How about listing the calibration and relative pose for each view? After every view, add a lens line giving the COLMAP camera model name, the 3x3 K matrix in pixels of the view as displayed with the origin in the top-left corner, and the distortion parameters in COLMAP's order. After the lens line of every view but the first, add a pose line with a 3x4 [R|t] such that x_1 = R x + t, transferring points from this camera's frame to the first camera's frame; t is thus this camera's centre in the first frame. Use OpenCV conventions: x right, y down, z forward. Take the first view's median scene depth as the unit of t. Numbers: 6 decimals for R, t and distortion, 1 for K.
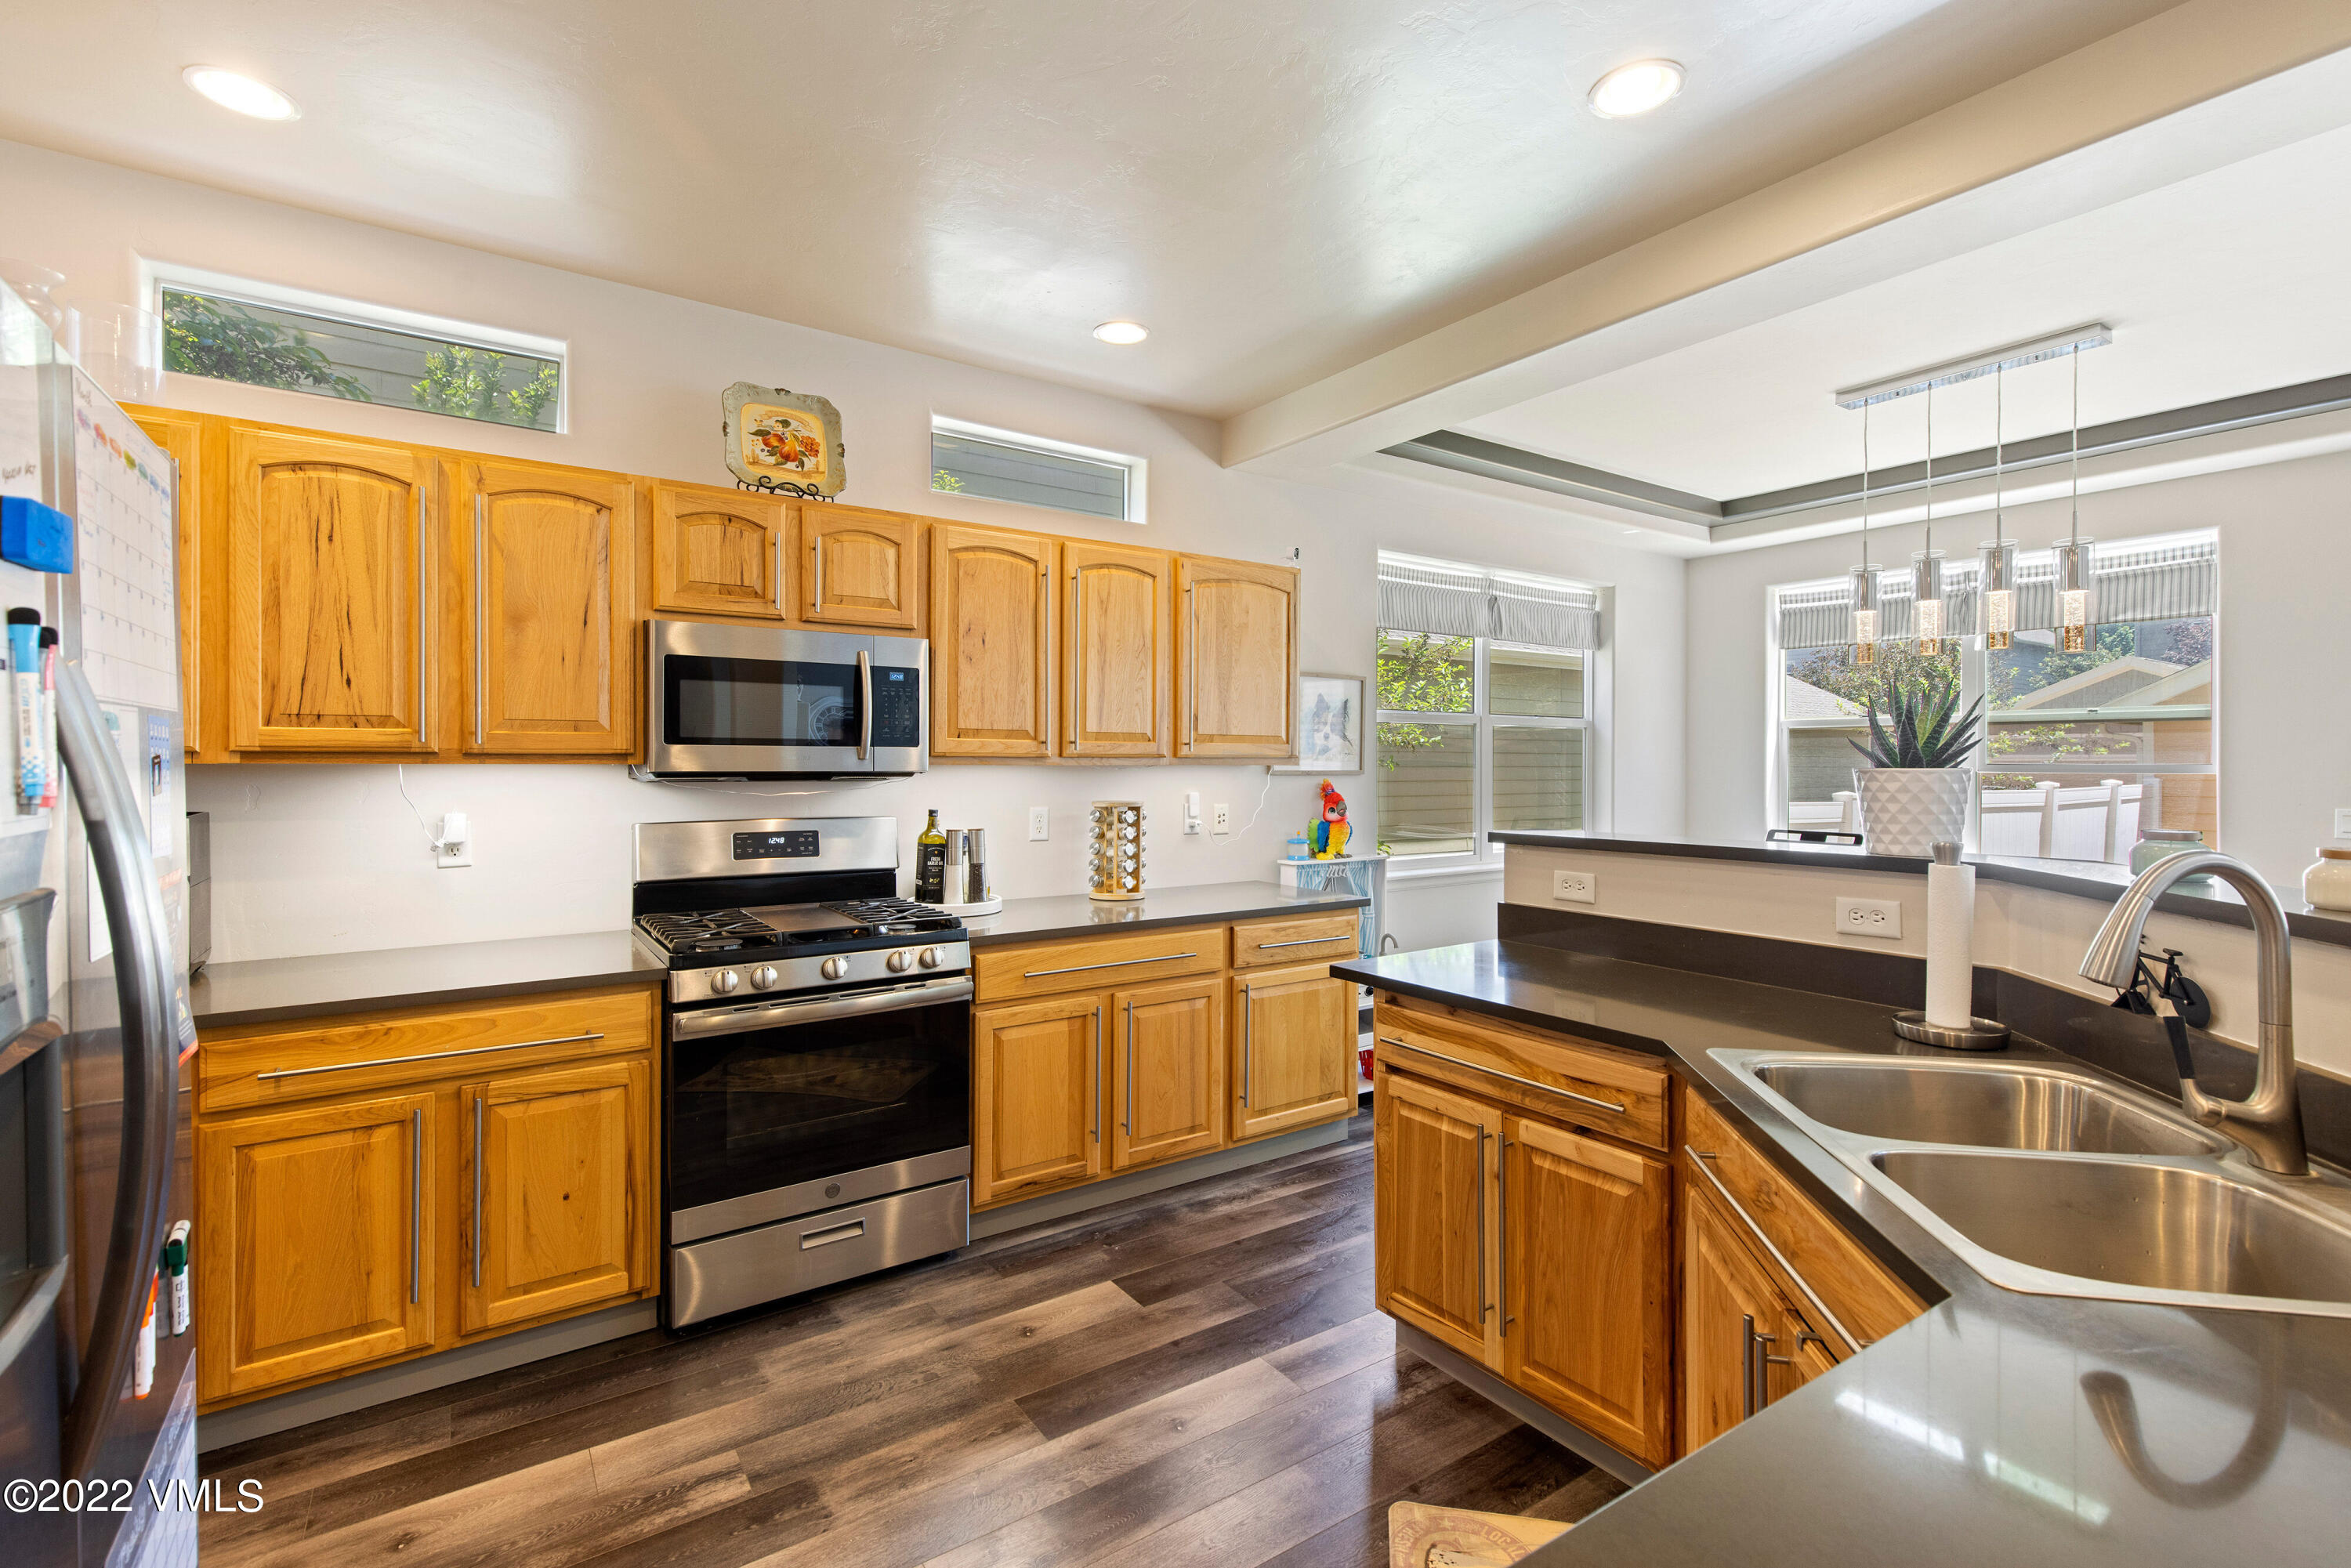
lens RADIAL K [[1056.8, 0, 1175.5], [0, 1056.8, 784.0], [0, 0, 1]] dist [0.000386, -0.000296]
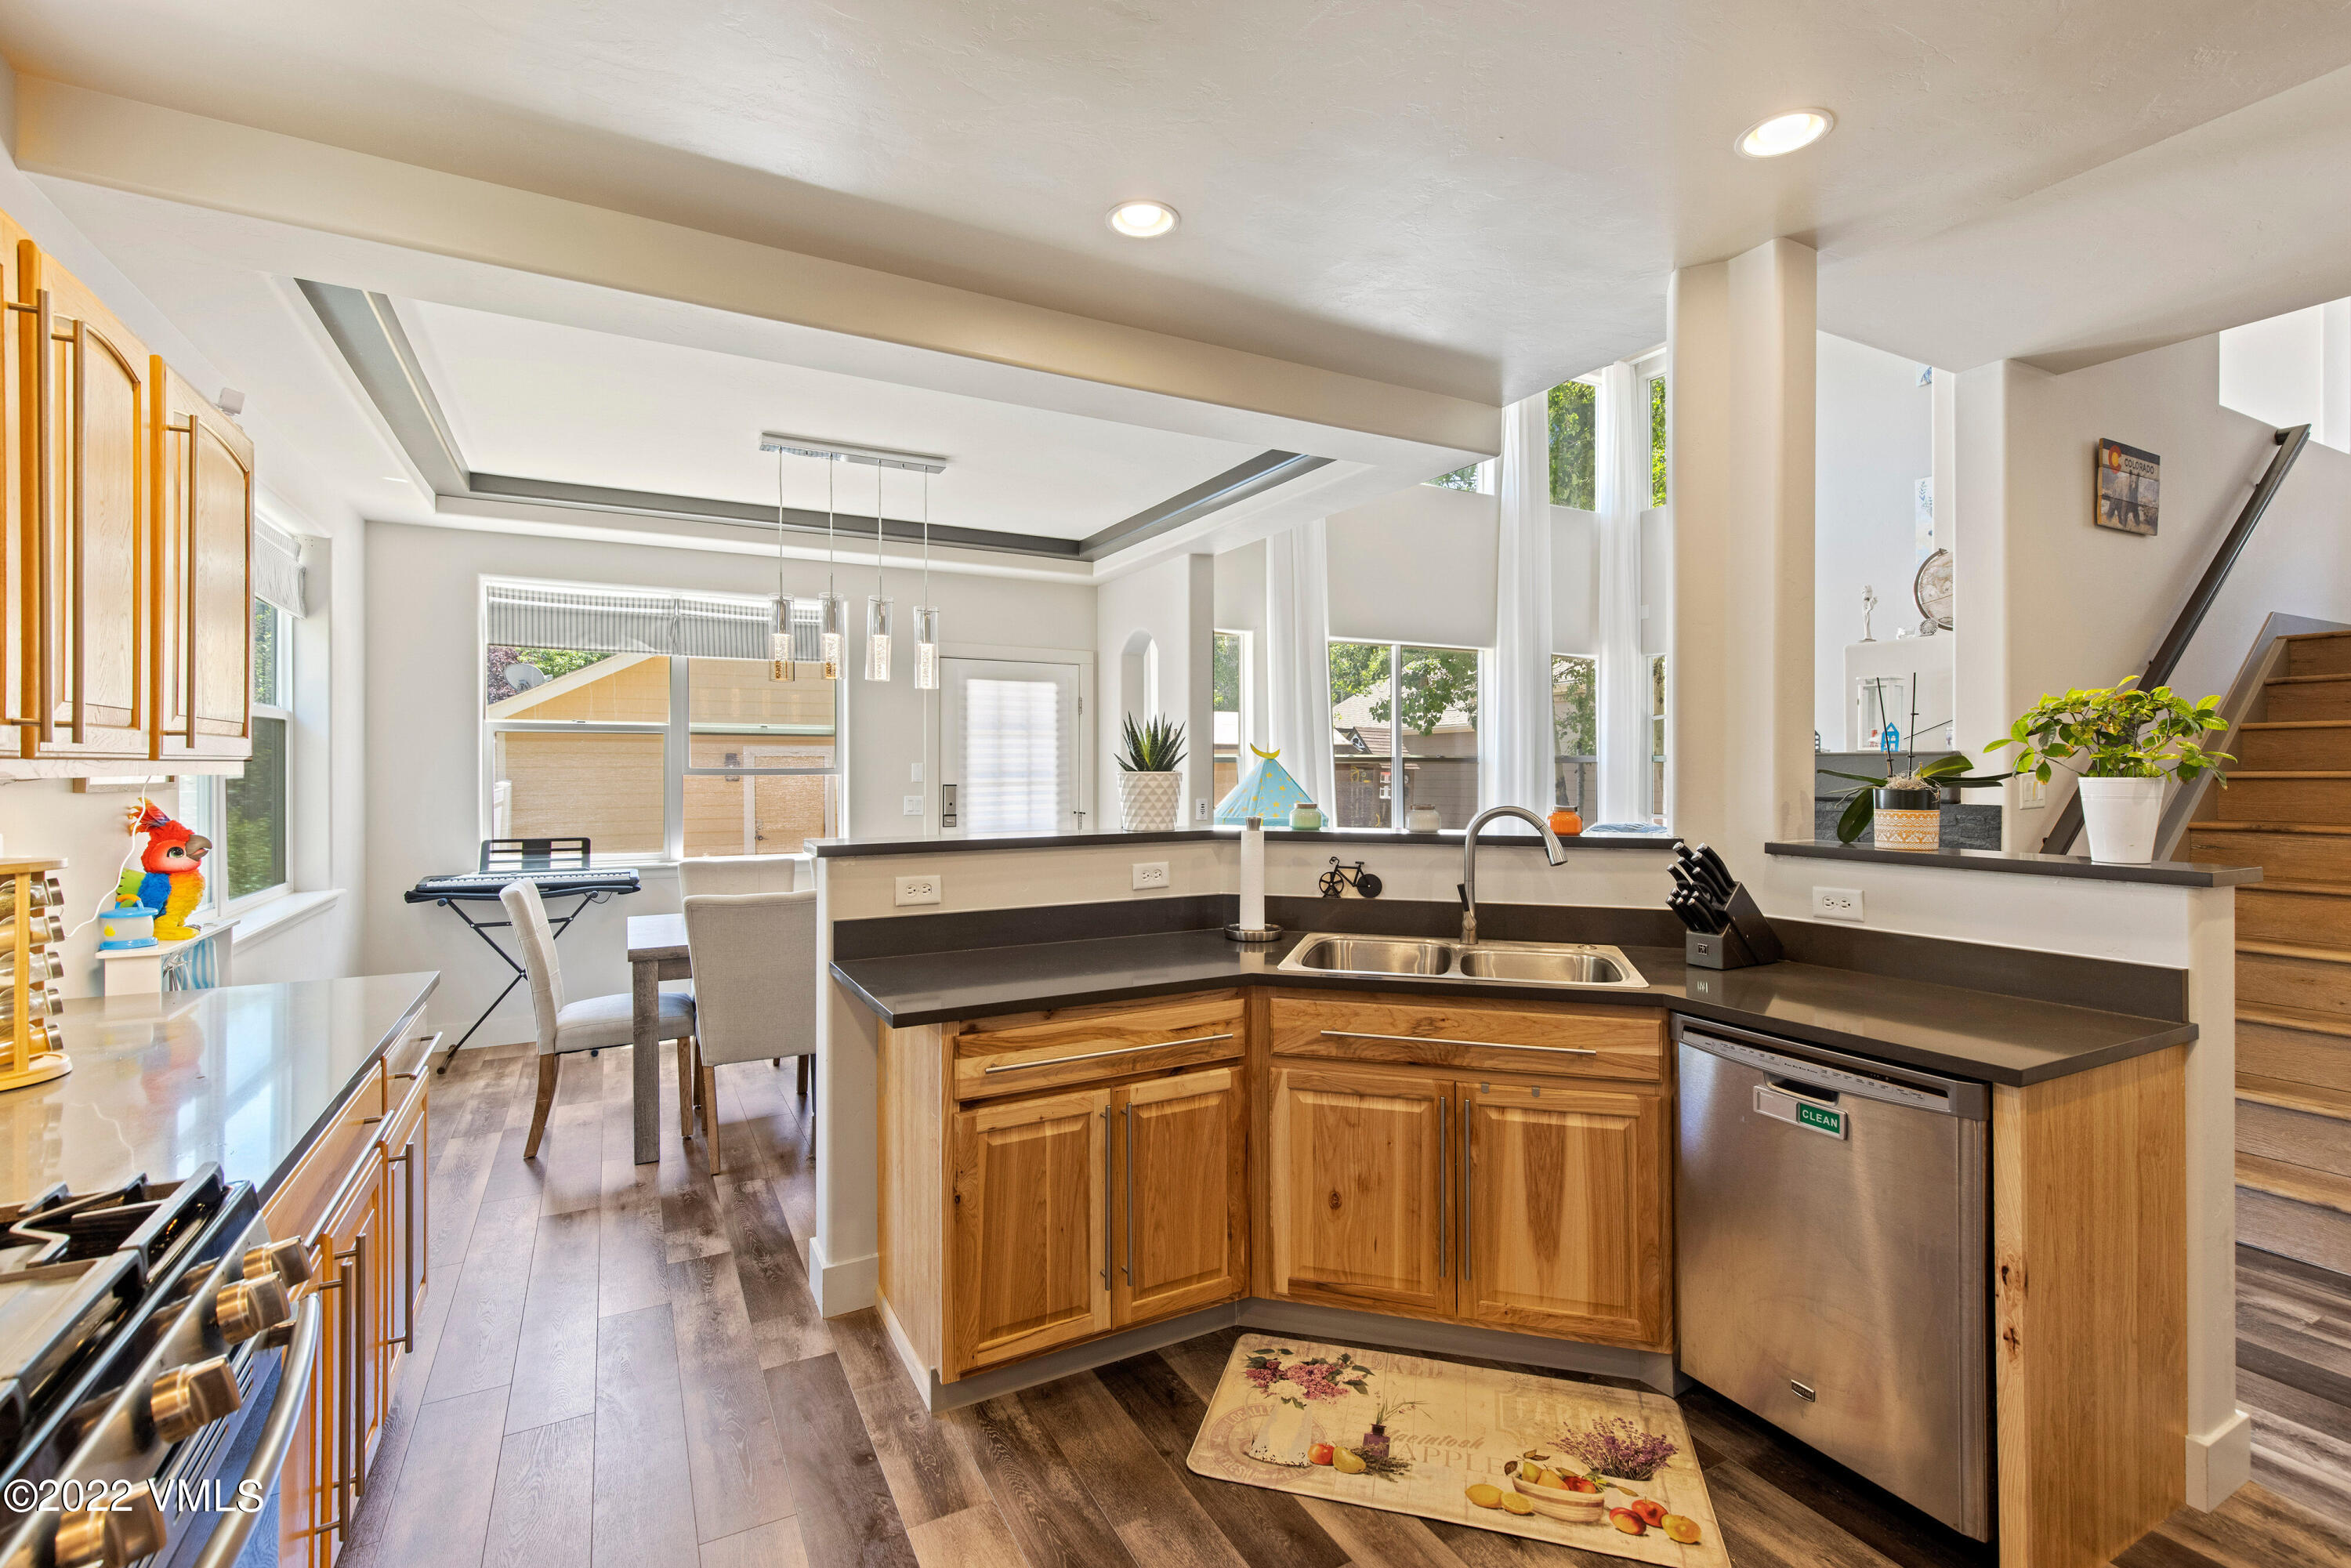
lens RADIAL K [[1056.8, 0, 1175.5], [0, 1056.8, 784.0], [0, 0, 1]] dist [0.000386, -0.000296]
pose [[0.102708, -0.019538, 0.994520, -0.734017], [0.021289, 0.999621, 0.017439, -0.021524], [-0.994484, 0.019381, 0.103085, 0.778318]]
